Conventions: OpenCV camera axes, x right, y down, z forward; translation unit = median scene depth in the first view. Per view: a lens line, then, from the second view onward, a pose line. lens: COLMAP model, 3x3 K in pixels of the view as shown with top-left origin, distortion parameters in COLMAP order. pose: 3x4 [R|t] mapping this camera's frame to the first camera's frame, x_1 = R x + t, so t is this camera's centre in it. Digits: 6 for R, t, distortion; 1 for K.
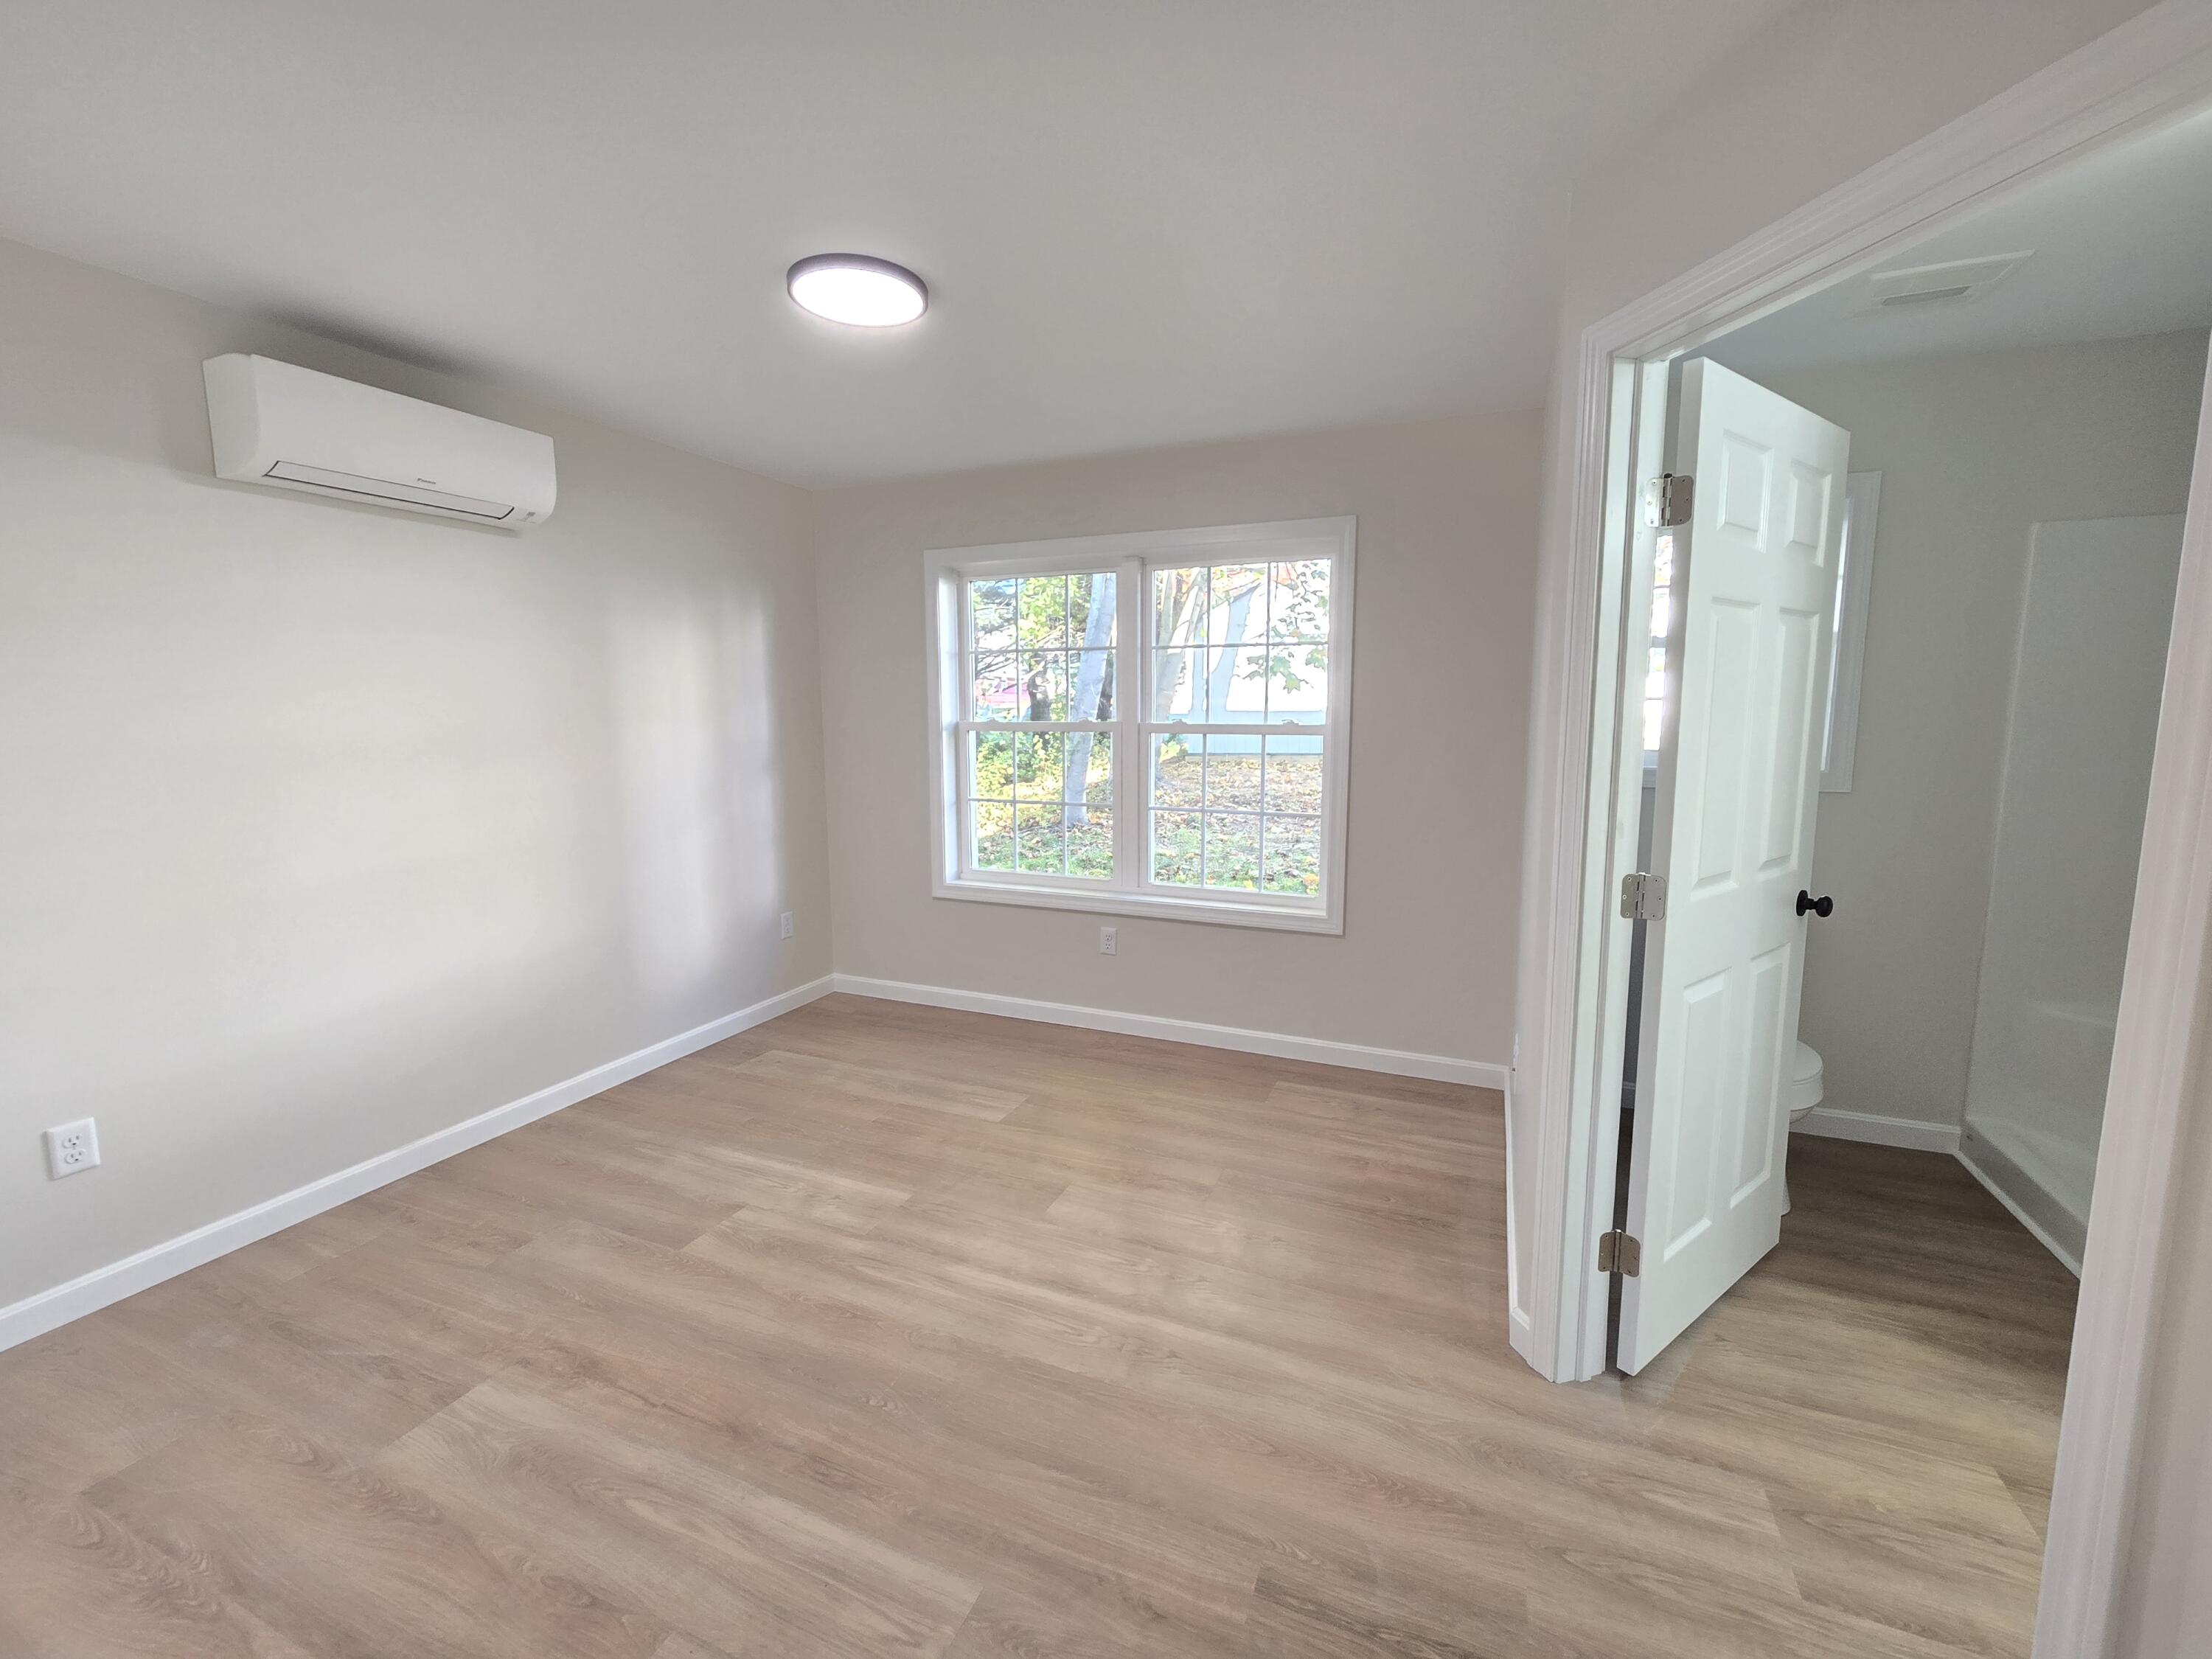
lens RADIAL K [[909.3, 0, 1113.3], [0, 909.3, 818.6], [0, 0, 1]] dist [-0.004611, 0.002563]
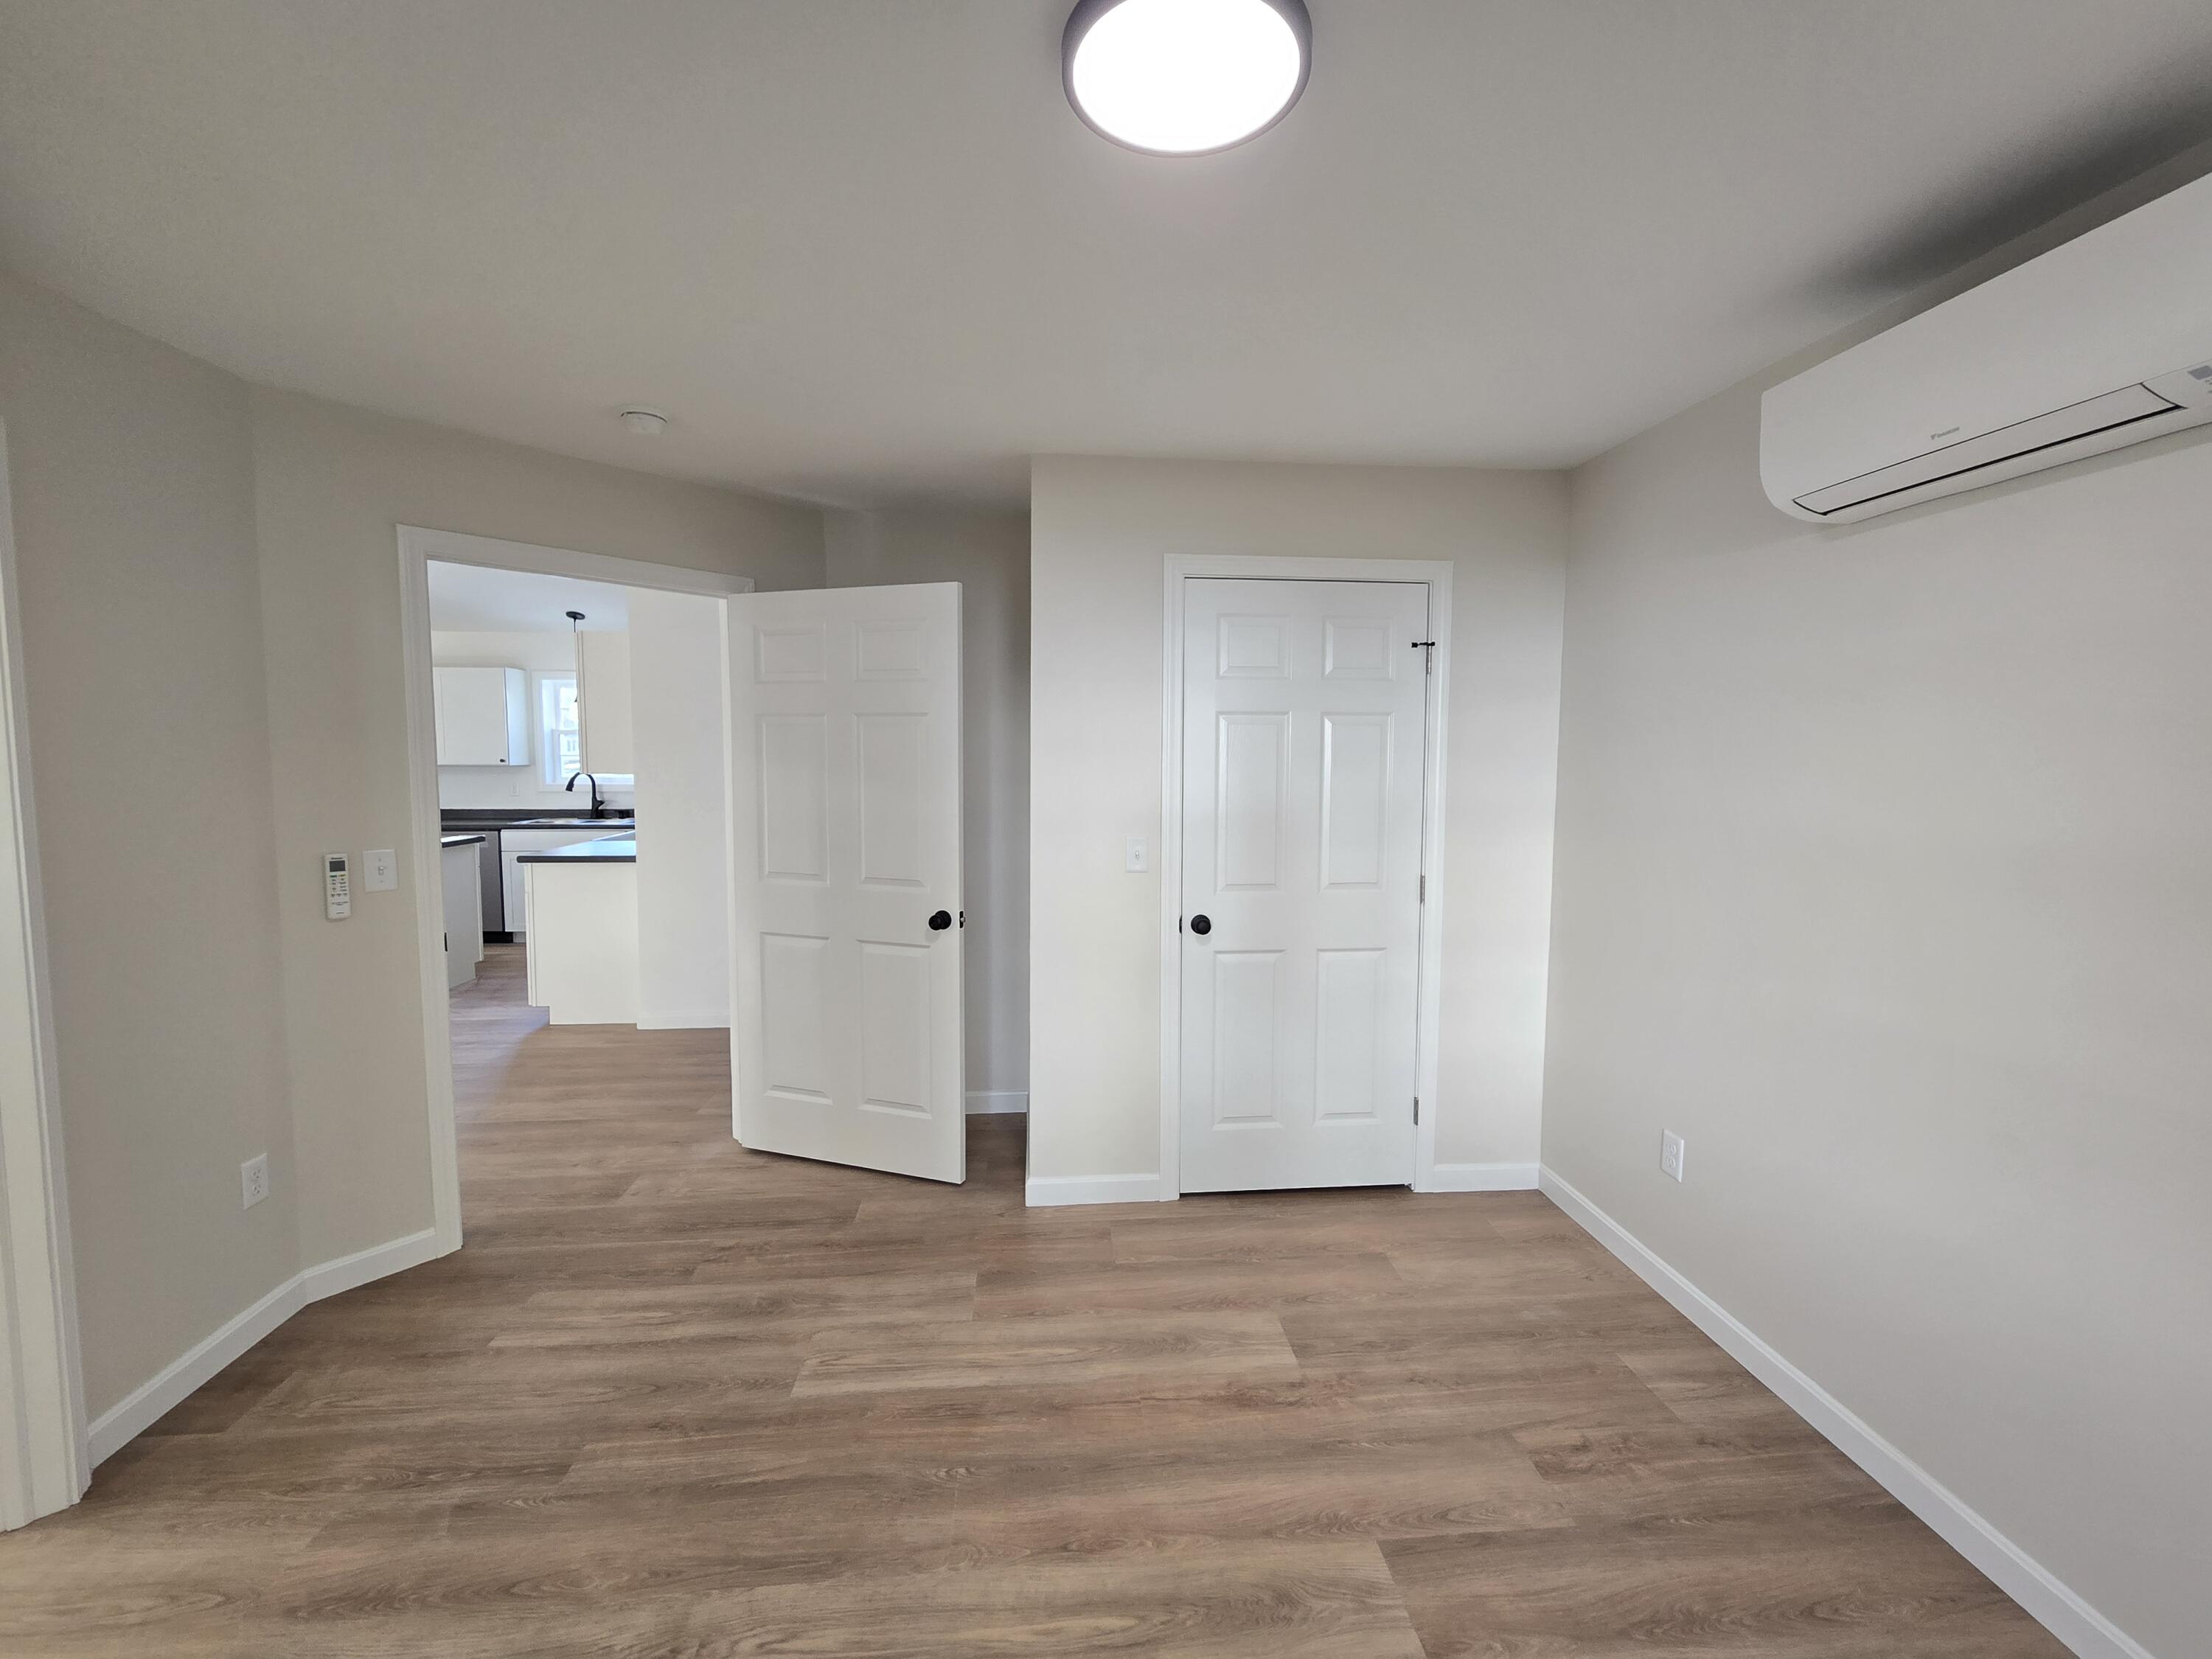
lens RADIAL K [[909.3, 0, 1113.3], [0, 909.3, 818.6], [0, 0, 1]] dist [-0.004611, 0.002563]
pose [[-0.882170, 0.038329, -0.469368, 0.036059], [-0.057674, 0.980386, 0.188457, -0.279814], [0.467386, 0.193322, -0.862657, 1.820383]]
